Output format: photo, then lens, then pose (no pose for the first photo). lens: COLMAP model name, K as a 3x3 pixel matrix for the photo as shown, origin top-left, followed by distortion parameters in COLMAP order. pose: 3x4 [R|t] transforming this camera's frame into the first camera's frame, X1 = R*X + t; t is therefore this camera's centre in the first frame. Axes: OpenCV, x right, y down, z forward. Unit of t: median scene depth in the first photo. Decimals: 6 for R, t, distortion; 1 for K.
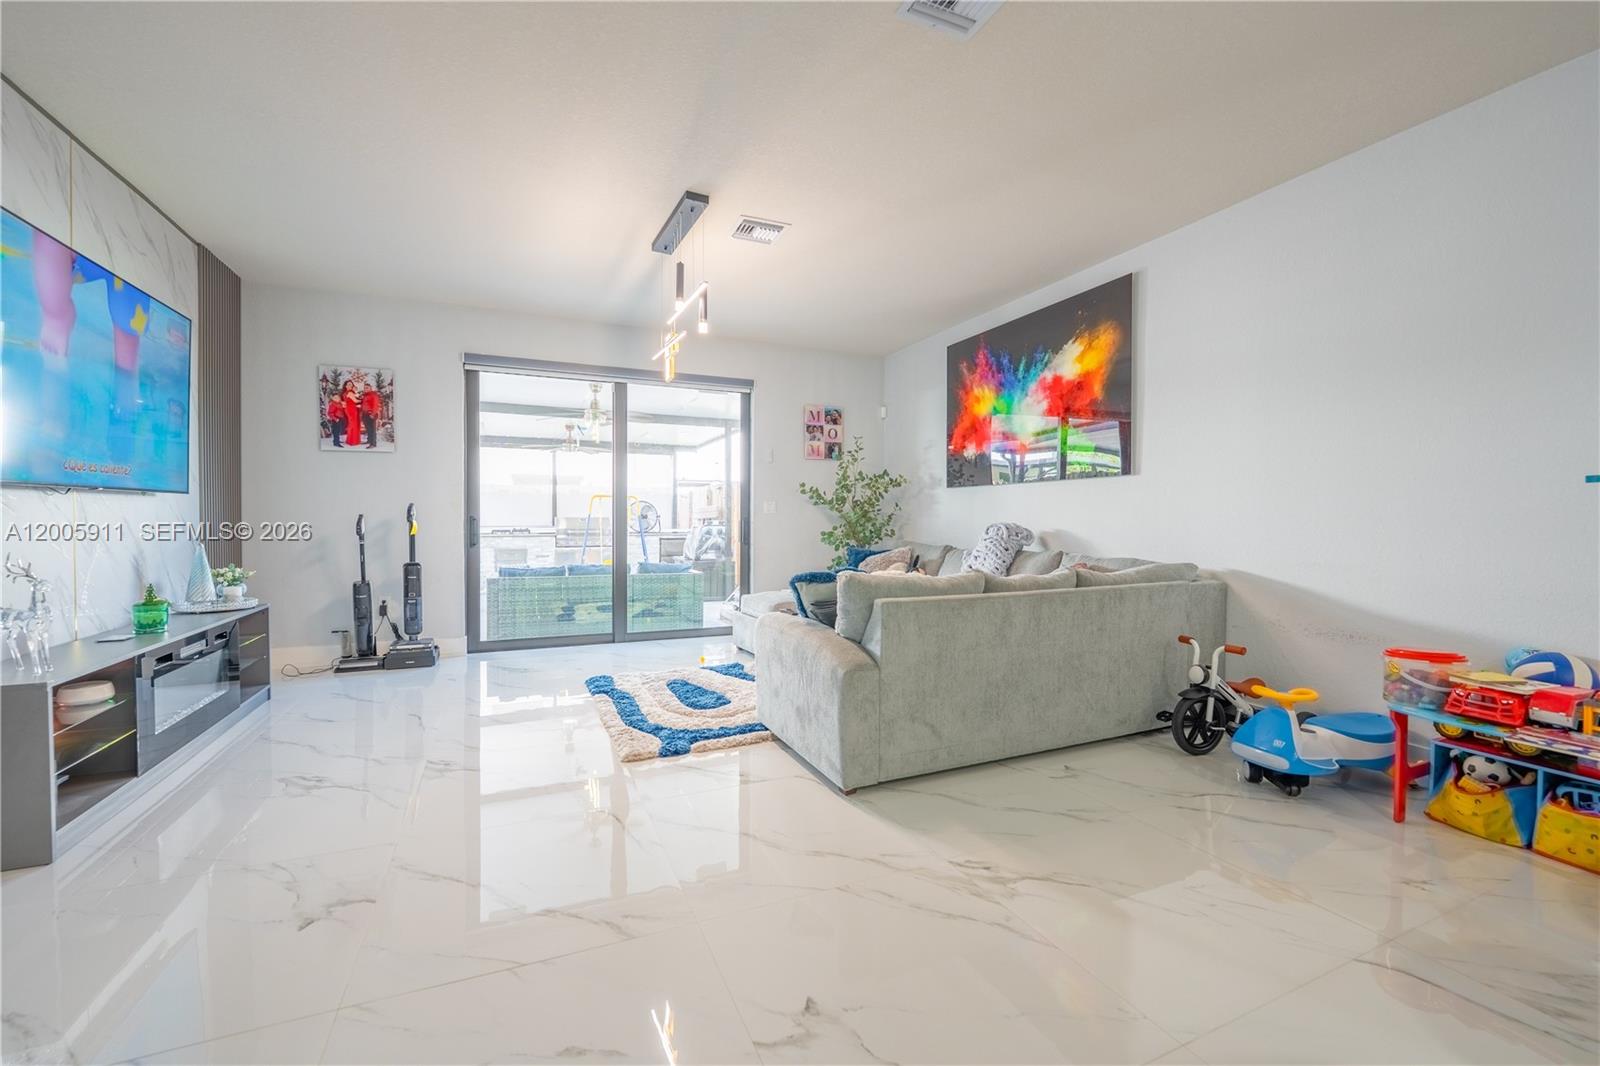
lens RADIAL K [[647.3, 0, 795.3], [0, 647.3, 529.9], [0, 0, 1]] dist [-0.000232, -0.000098]
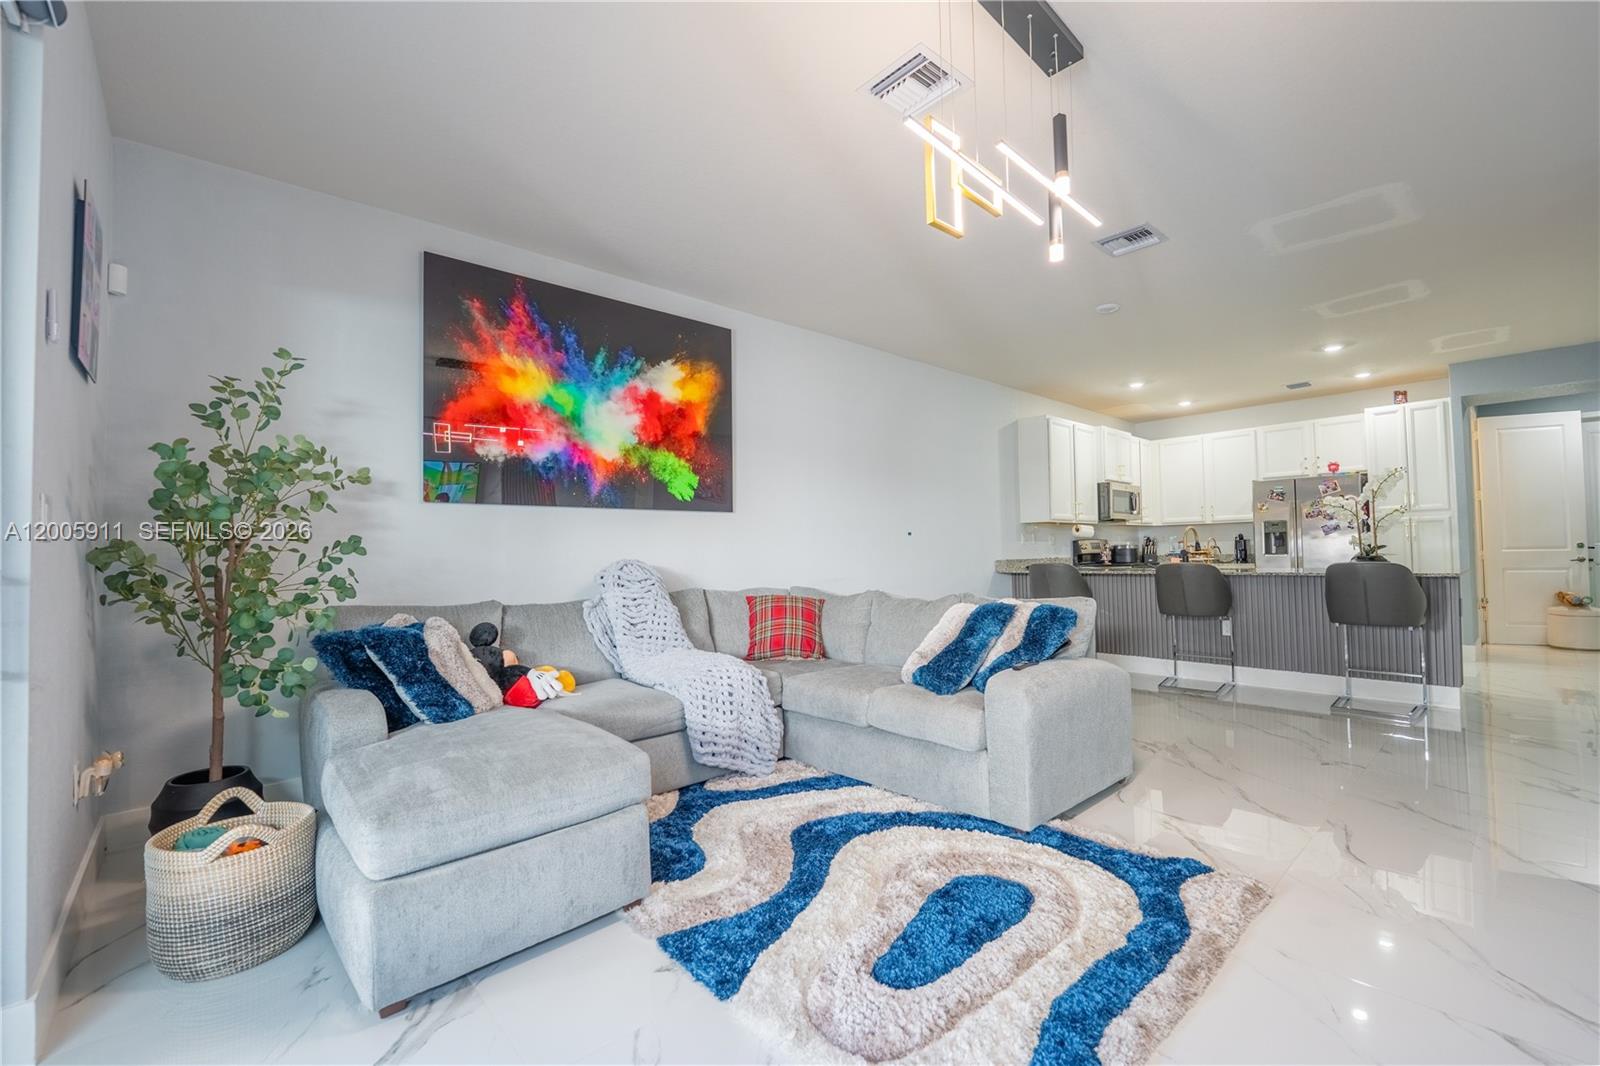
lens RADIAL K [[669.6, 0, 801.9], [0, 669.6, 536.6], [0, 0, 1]] dist [-0.014593, -0.000557]
pose [[-0.313701, 0.025658, 0.949175, -0.479782], [0.029421, 0.999418, -0.017292, -0.018396], [-0.949066, 0.022501, -0.314274, 1.023376]]
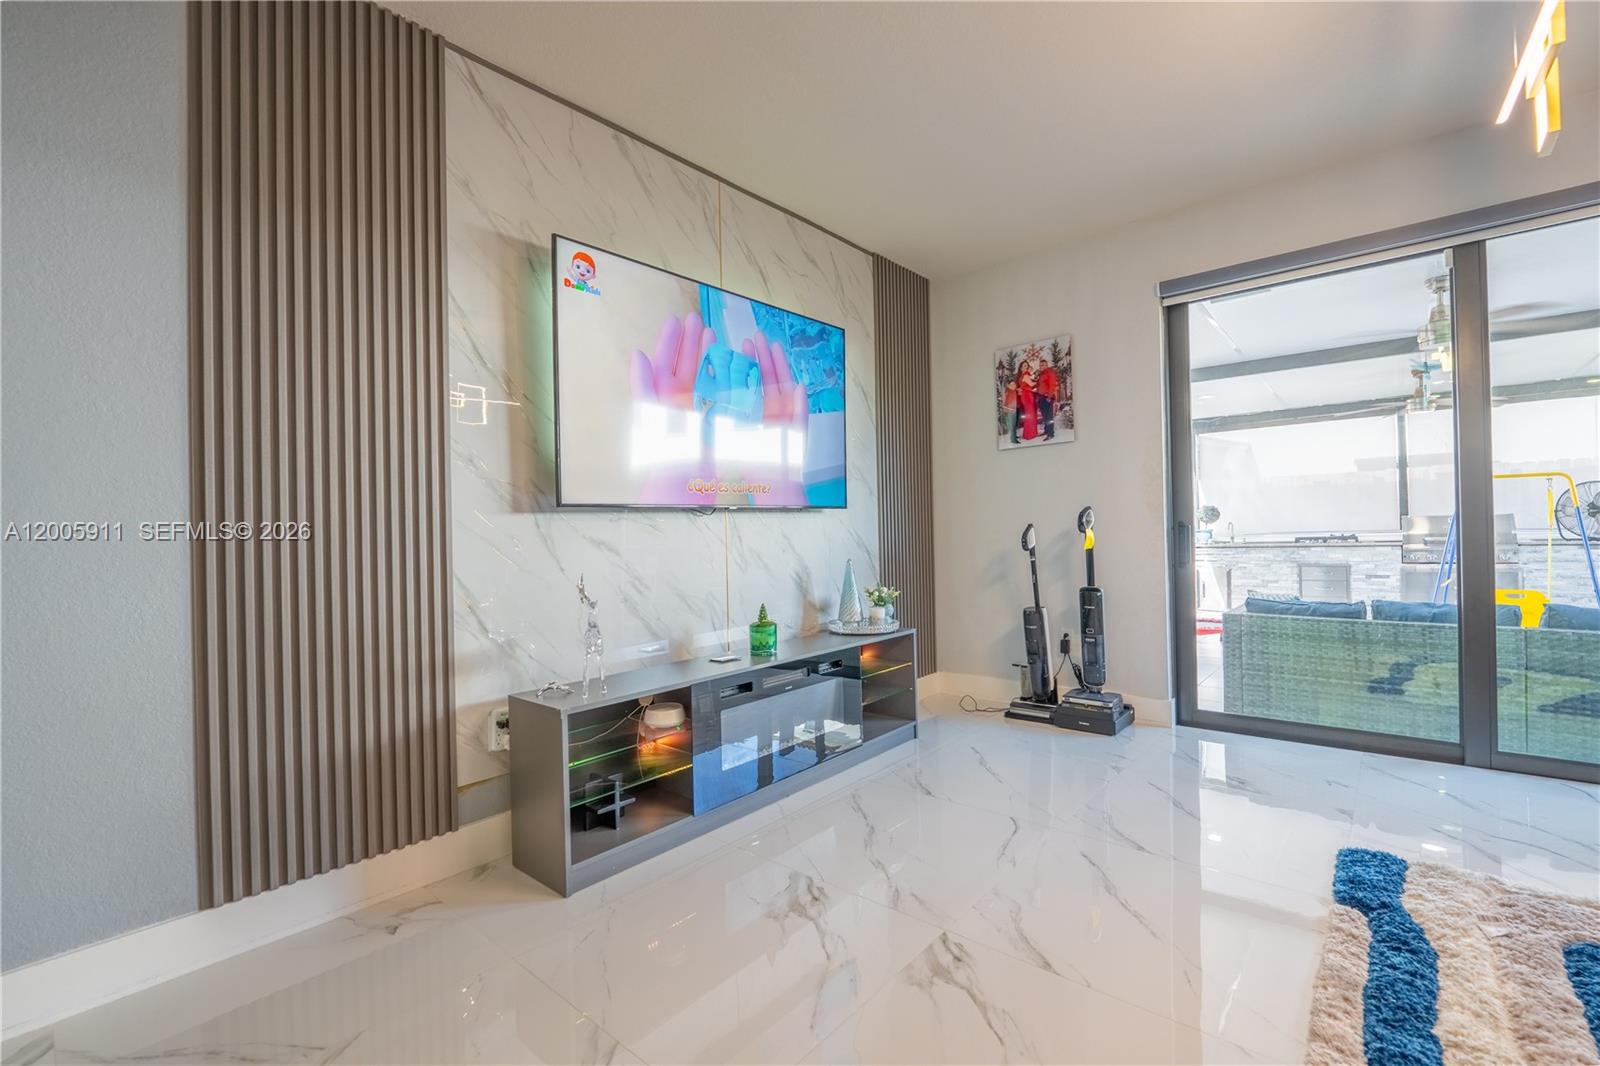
lens RADIAL K [[691.0, 0, 800.0], [0, 691.0, 533.0], [0, 0, 1]] dist [-0.013405, -0.000290]
pose [[0.428950, -0.014436, -0.903213, -0.024792], [0.011006, 0.999882, -0.010753, -0.006473], [0.903261, -0.005329, 0.429058, 0.365318]]
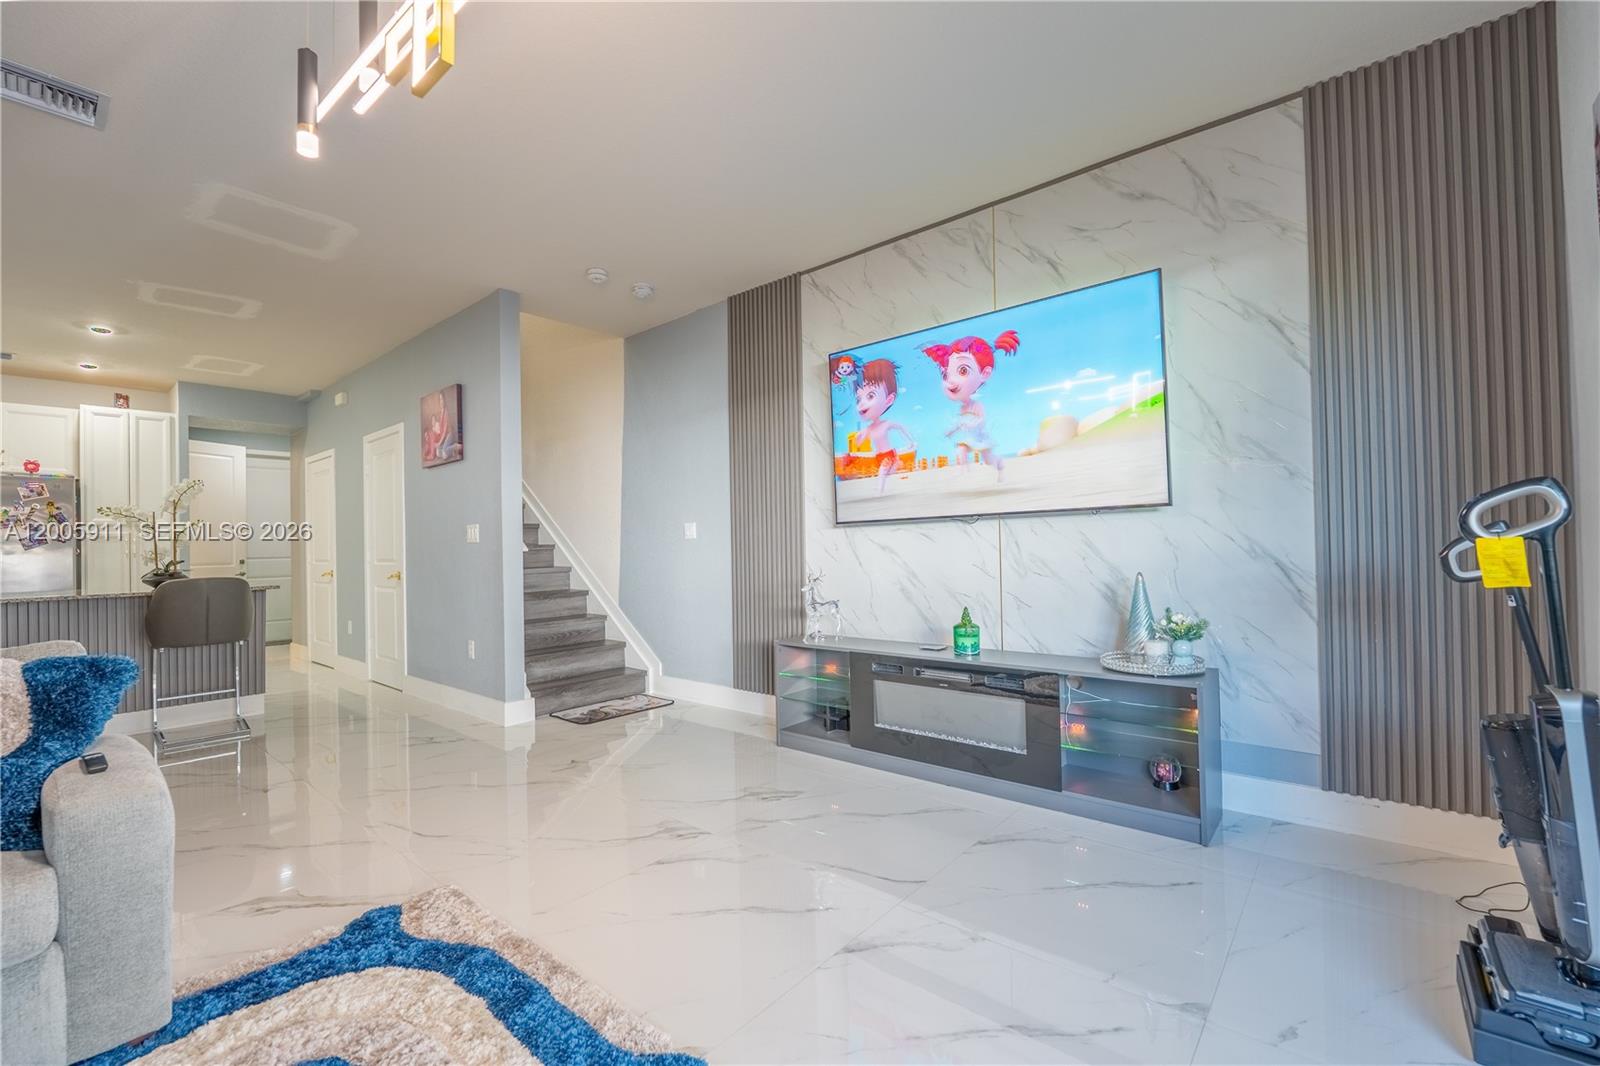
lens RADIAL K [[669.6, 0, 801.9], [0, 669.6, 536.6], [0, 0, 1]] dist [-0.014593, -0.000557]
pose [[-0.896815, 0.011395, -0.442259, -0.175328], [0.012735, 0.999919, -0.000059, -0.019559], [0.442222, -0.005685, -0.896887, 1.108768]]
